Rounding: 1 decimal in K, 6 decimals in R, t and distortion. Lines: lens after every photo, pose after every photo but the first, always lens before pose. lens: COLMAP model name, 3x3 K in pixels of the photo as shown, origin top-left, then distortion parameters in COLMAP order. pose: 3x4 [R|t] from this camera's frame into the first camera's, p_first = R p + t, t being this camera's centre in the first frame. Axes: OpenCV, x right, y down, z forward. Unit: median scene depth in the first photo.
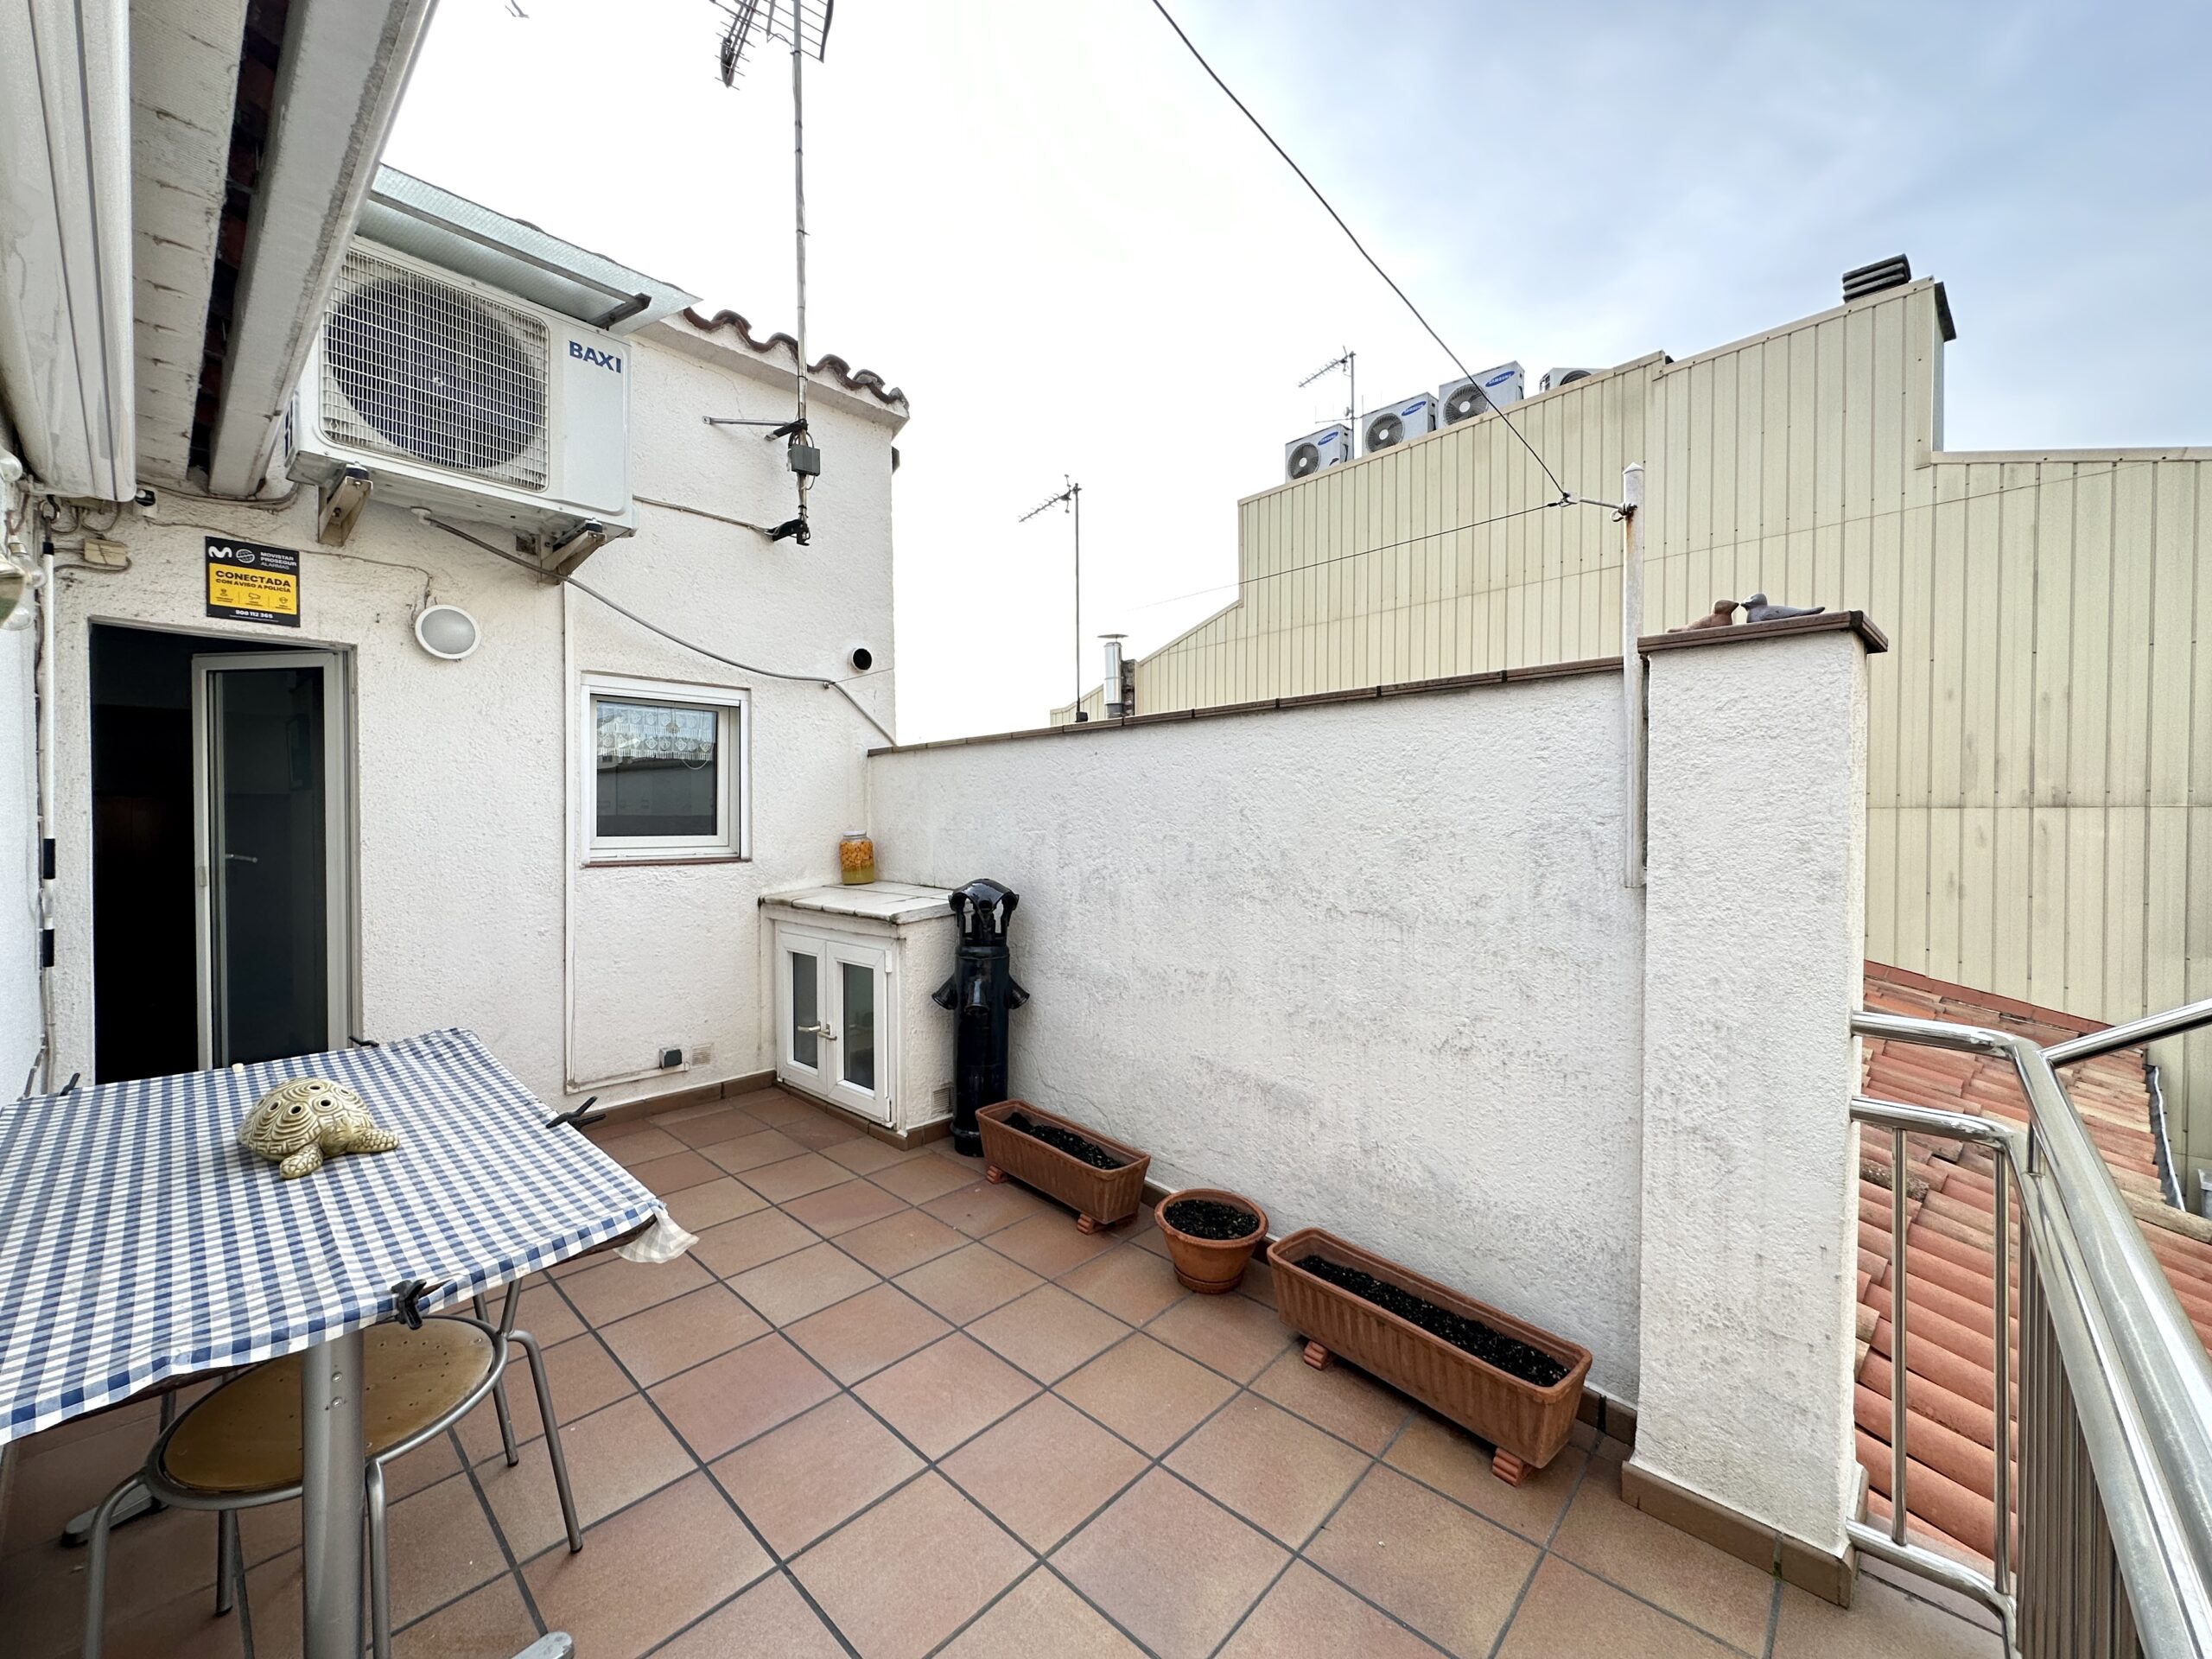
lens RADIAL K [[878.1, 0, 1098.4], [0, 878.1, 828.7], [0, 0, 1]] dist [-0.003907, 0.000650]
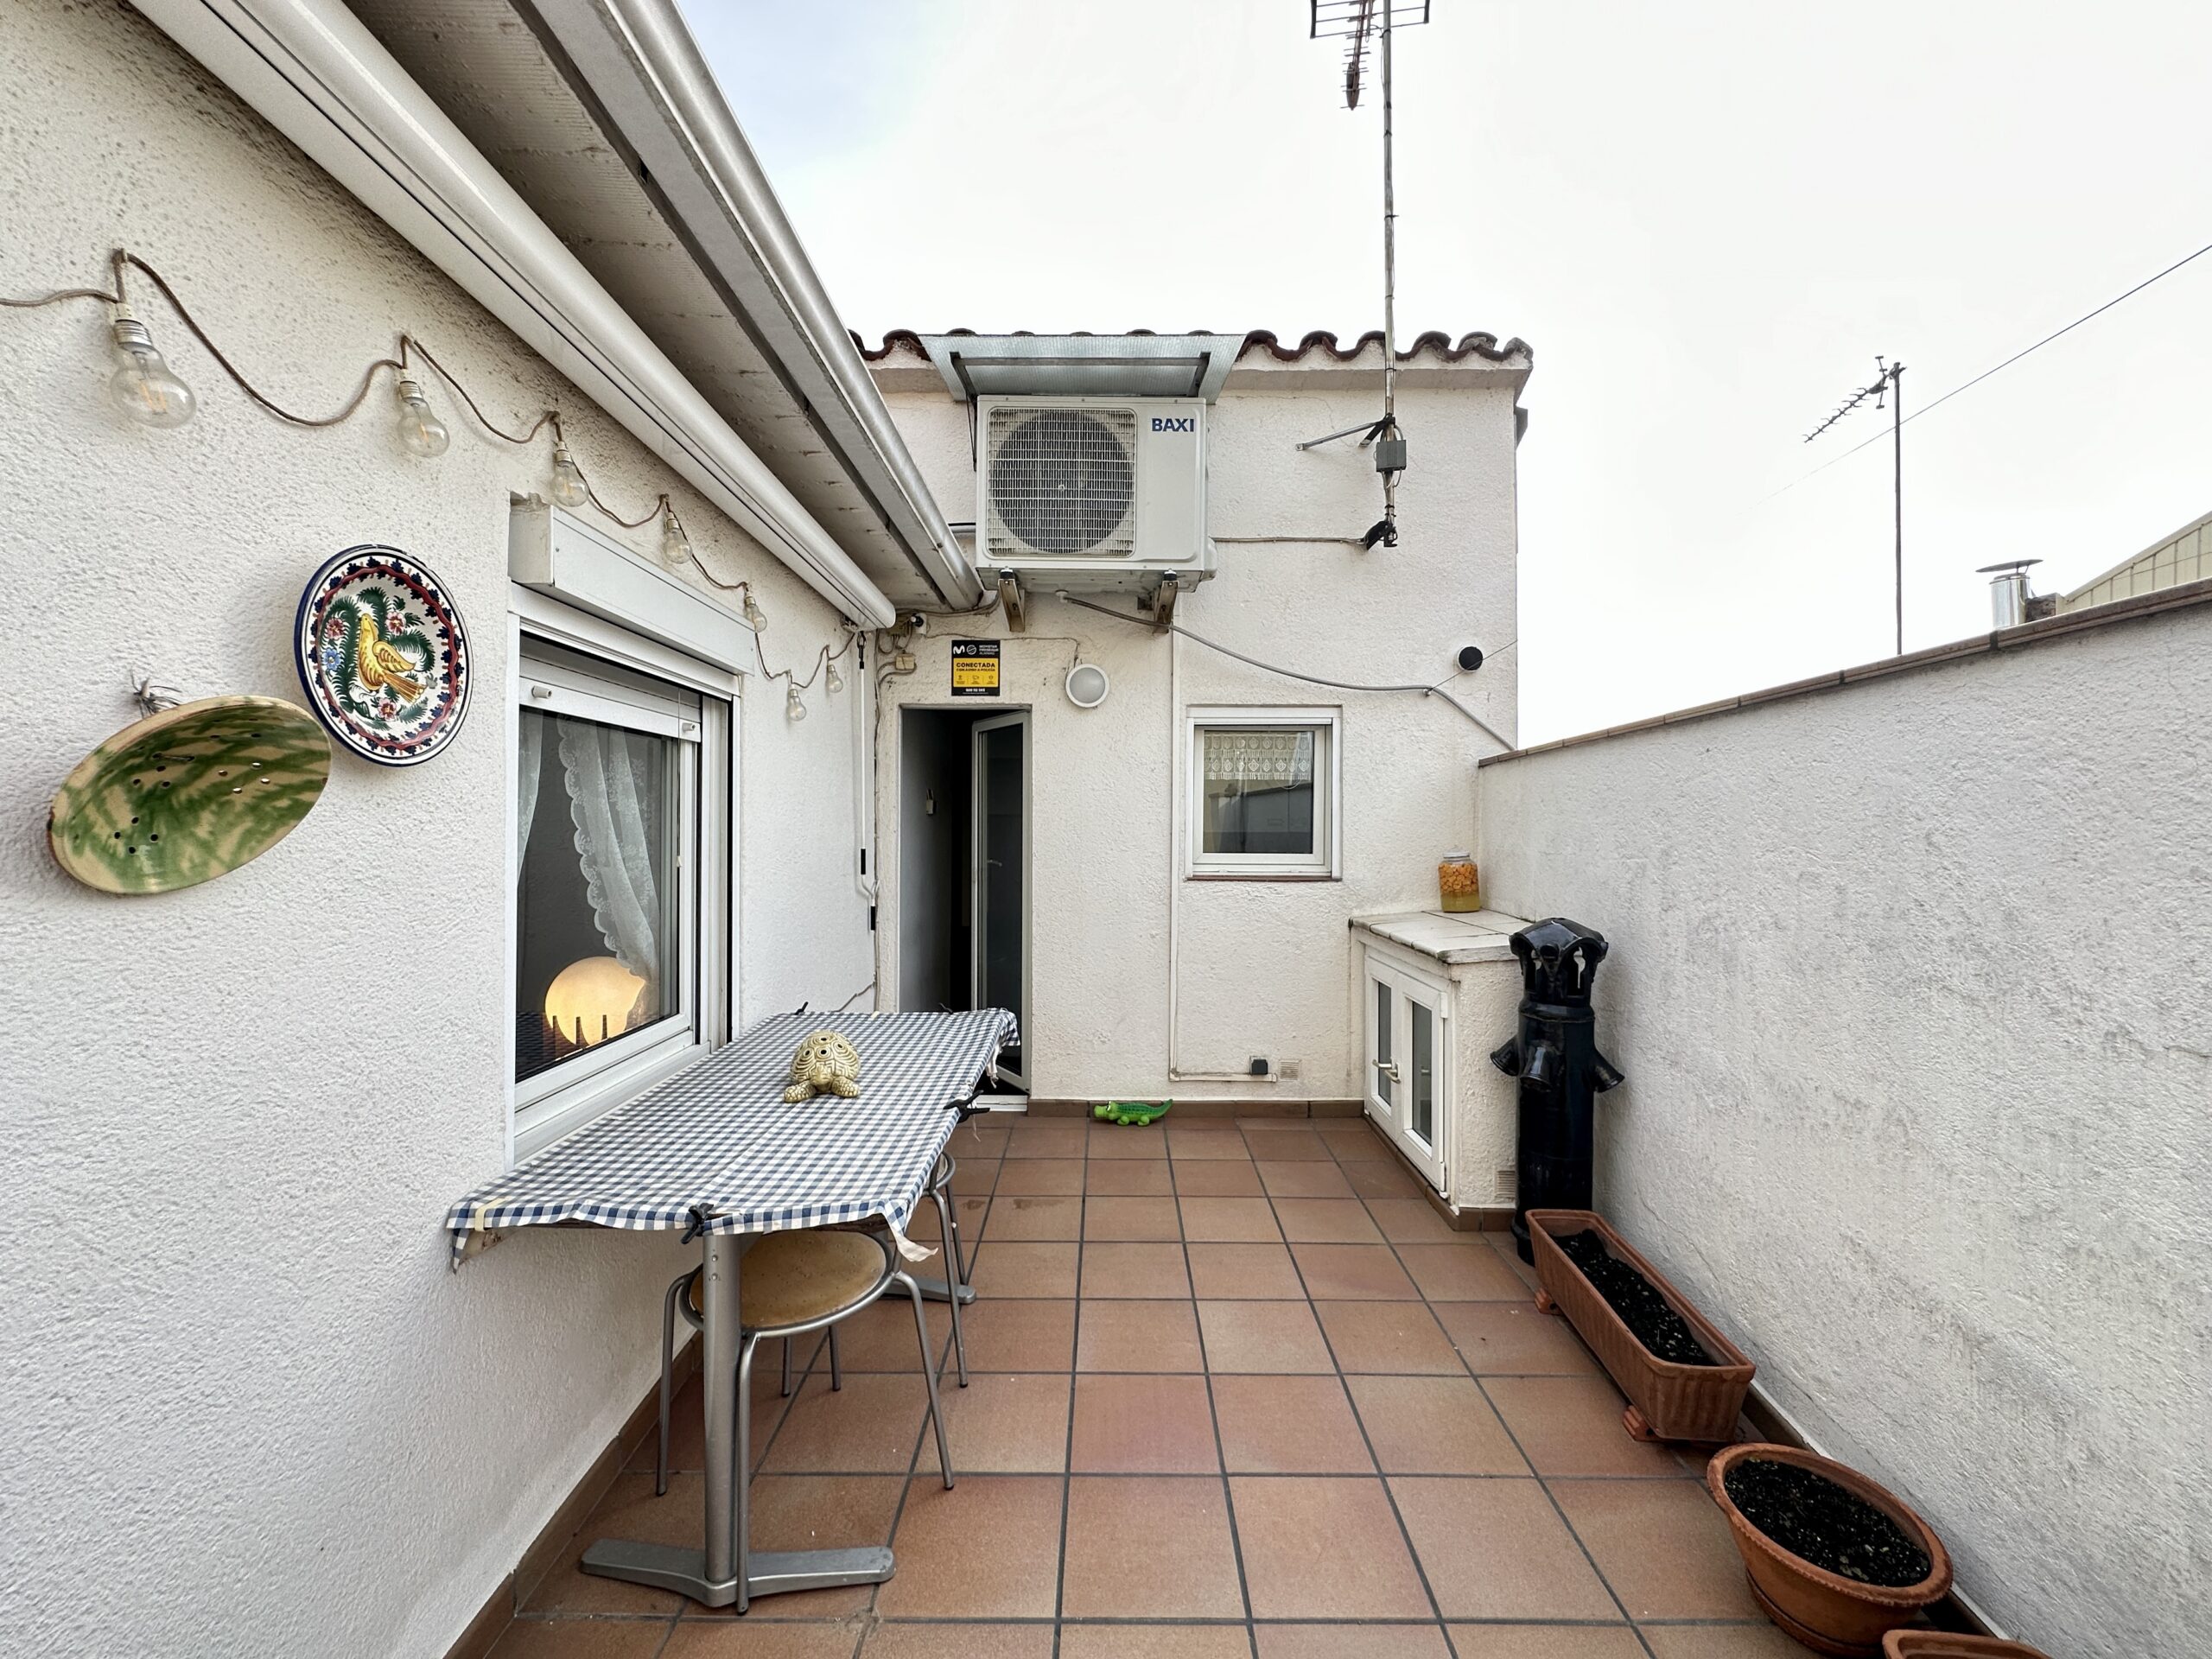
lens RADIAL K [[878.1, 0, 1106.9], [0, 878.1, 828.7], [0, 0, 1]] dist [-0.003907, 0.000650]
pose [[0.677297, 0.001375, -0.735708, 0.196913], [-0.012696, 0.999871, -0.009820, -0.011278], [0.735600, 0.015992, 0.677228, 0.191895]]
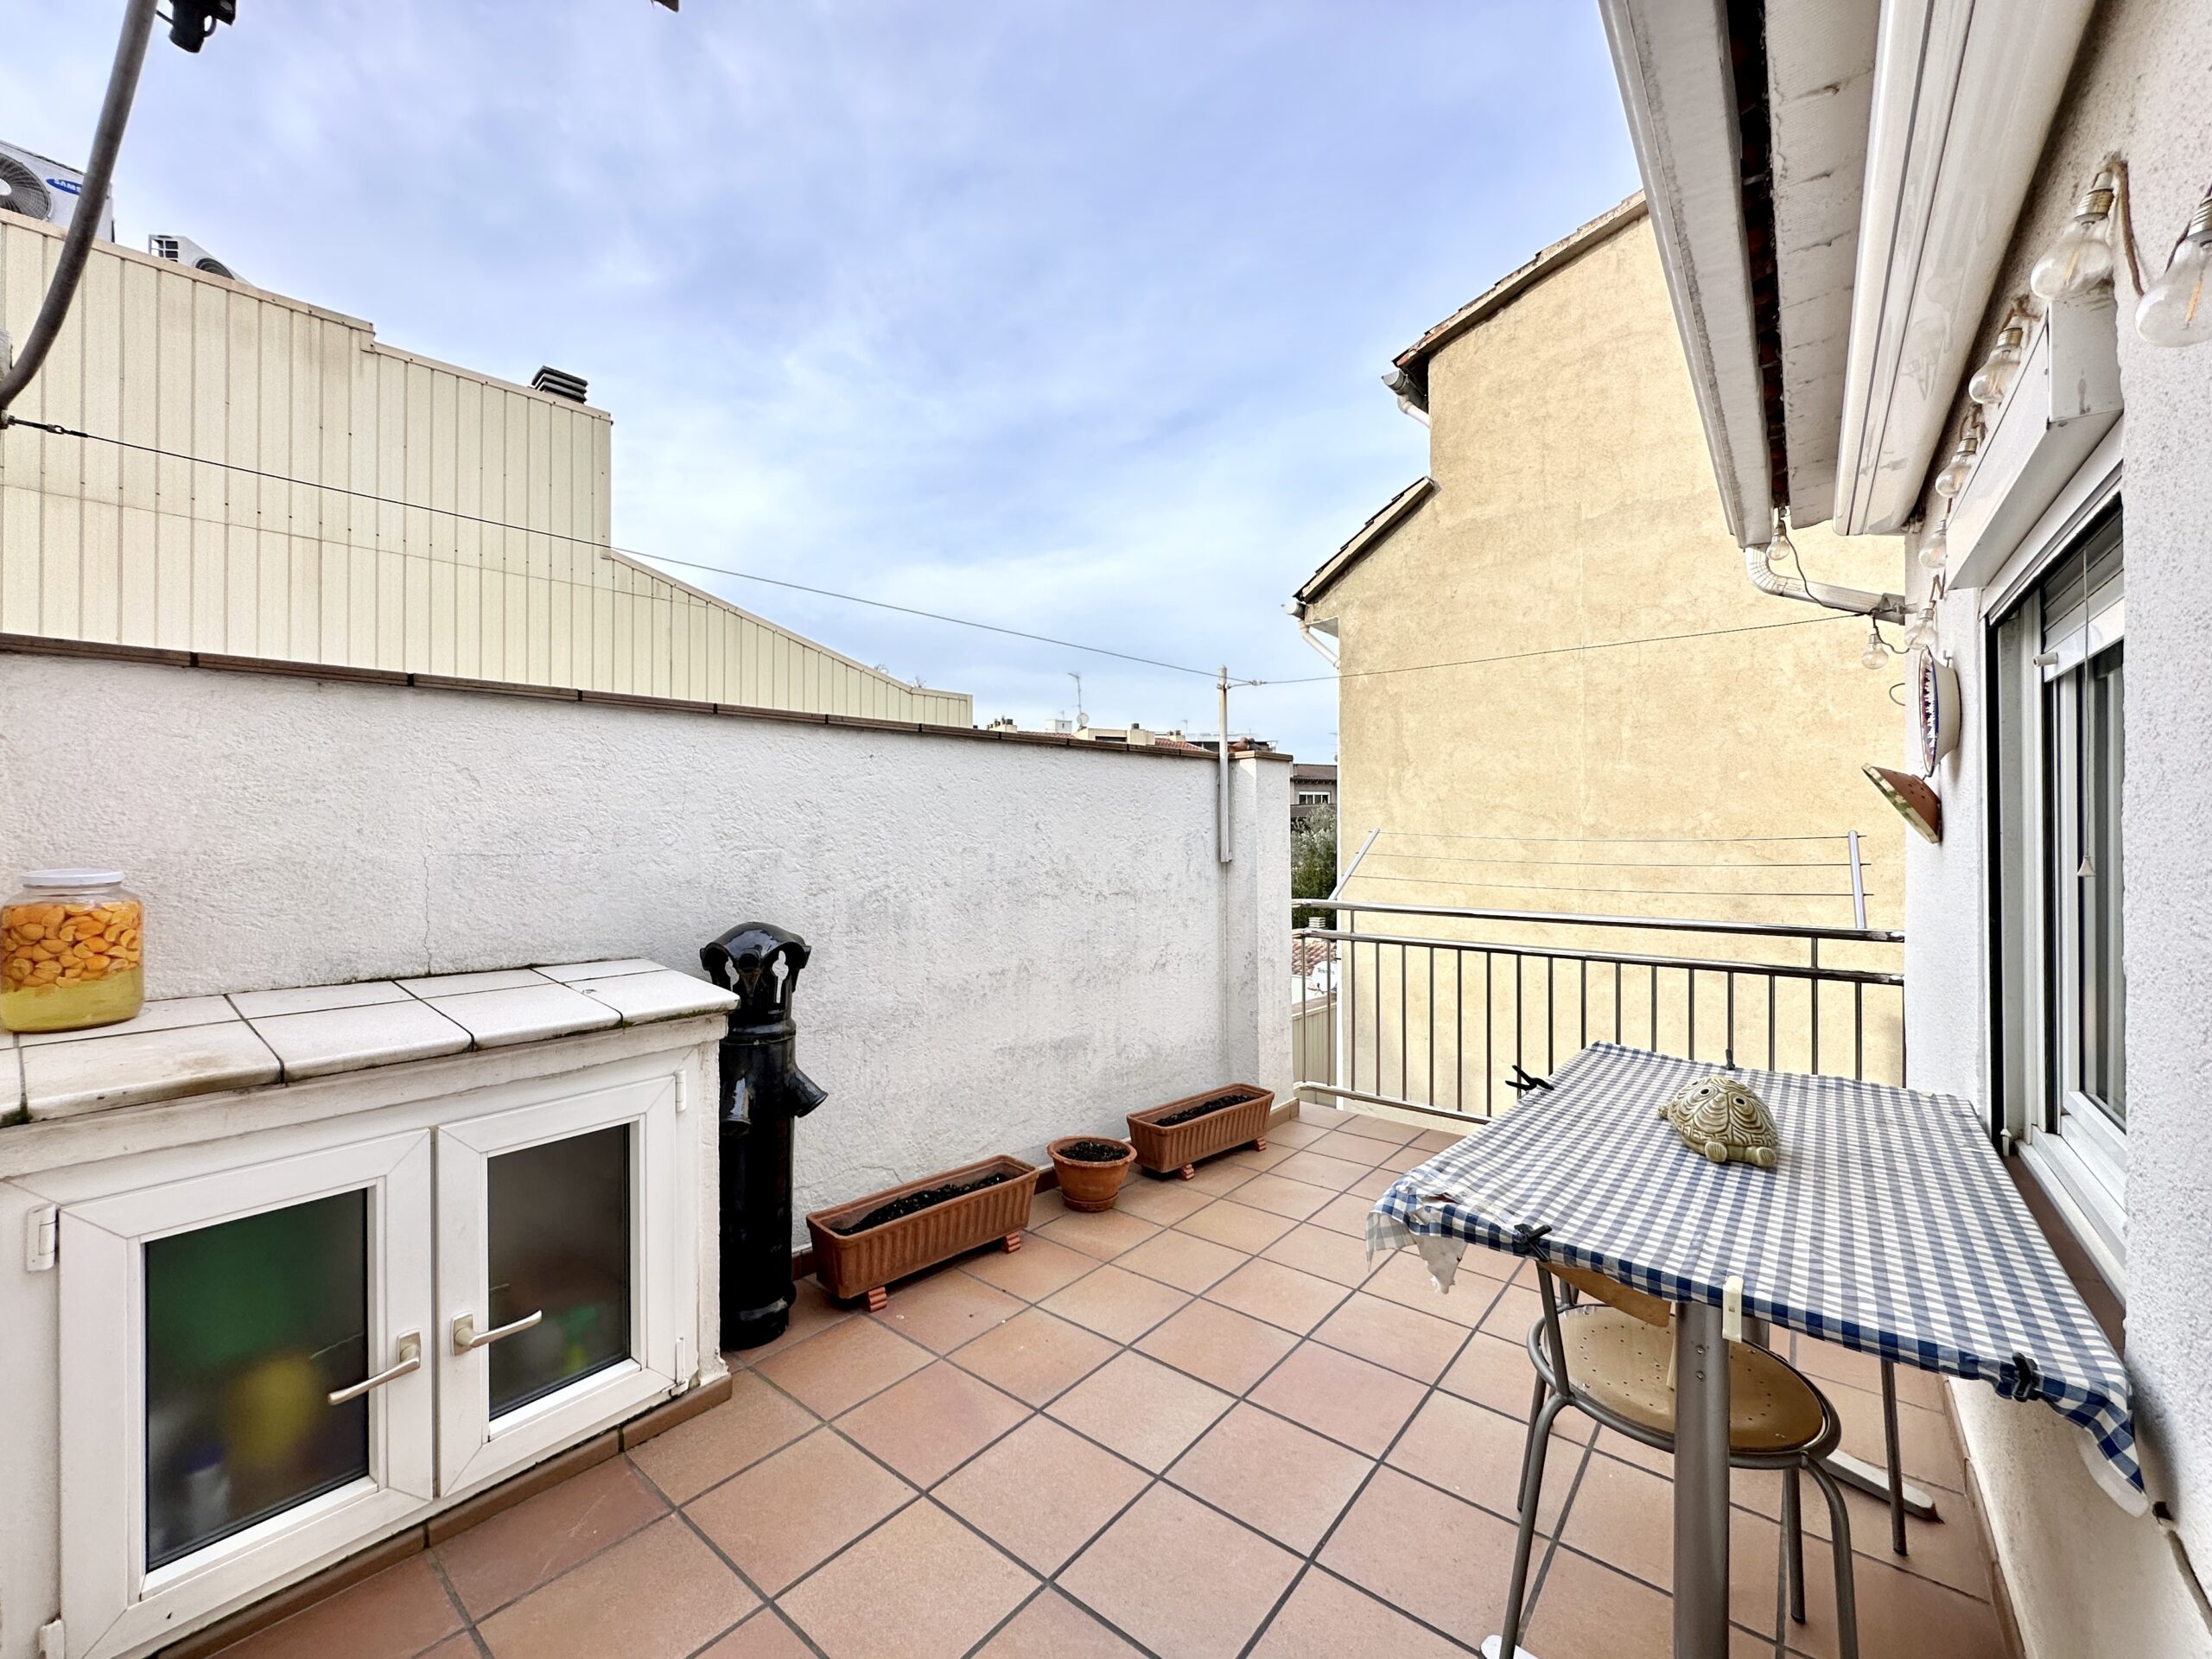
lens RADIAL K [[878.1, 0, 1110.7], [0, 878.1, 824.0], [0, 0, 1]] dist [-0.003907, 0.000650]
pose [[-0.072688, 0.007896, 0.997324, -0.930845], [0.016425, 0.999843, -0.006719, -0.010077], [-0.997220, 0.015892, -0.072806, 0.880061]]
